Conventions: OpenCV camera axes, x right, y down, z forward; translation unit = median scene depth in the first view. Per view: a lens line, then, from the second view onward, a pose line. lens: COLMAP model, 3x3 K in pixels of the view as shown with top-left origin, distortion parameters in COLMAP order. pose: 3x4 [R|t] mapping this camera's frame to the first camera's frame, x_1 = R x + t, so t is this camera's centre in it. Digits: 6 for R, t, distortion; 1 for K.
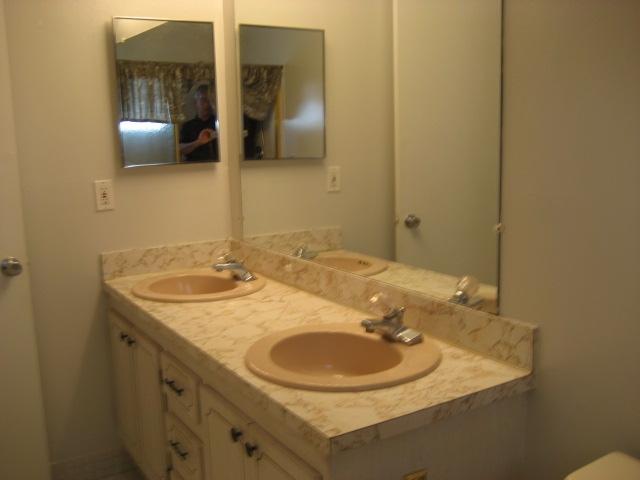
lens RADIAL K [[668.2, 0, 320.0], [0, 668.2, 240.0], [0, 0, 1]] dist [-0.121704, 0.018240]
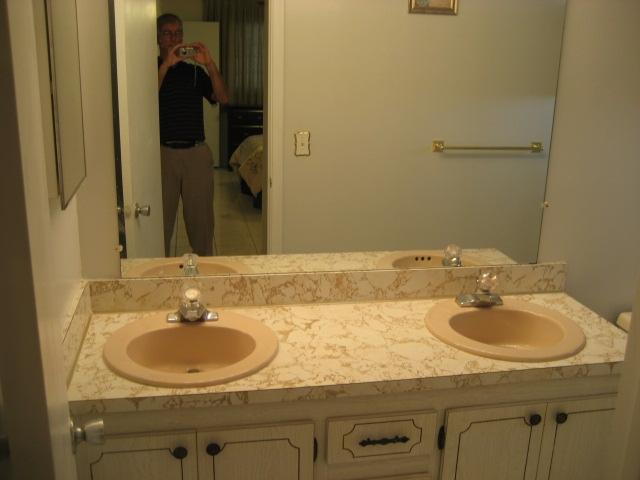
lens RADIAL K [[668.2, 0, 320.0], [0, 668.2, 240.0], [0, 0, 1]] dist [-0.121704, 0.018240]
pose [[0.358670, -0.223990, 0.906192, -0.980419], [0.115014, 0.973991, 0.195225, -0.223902], [-0.926352, 0.034204, 0.375104, 0.708590]]
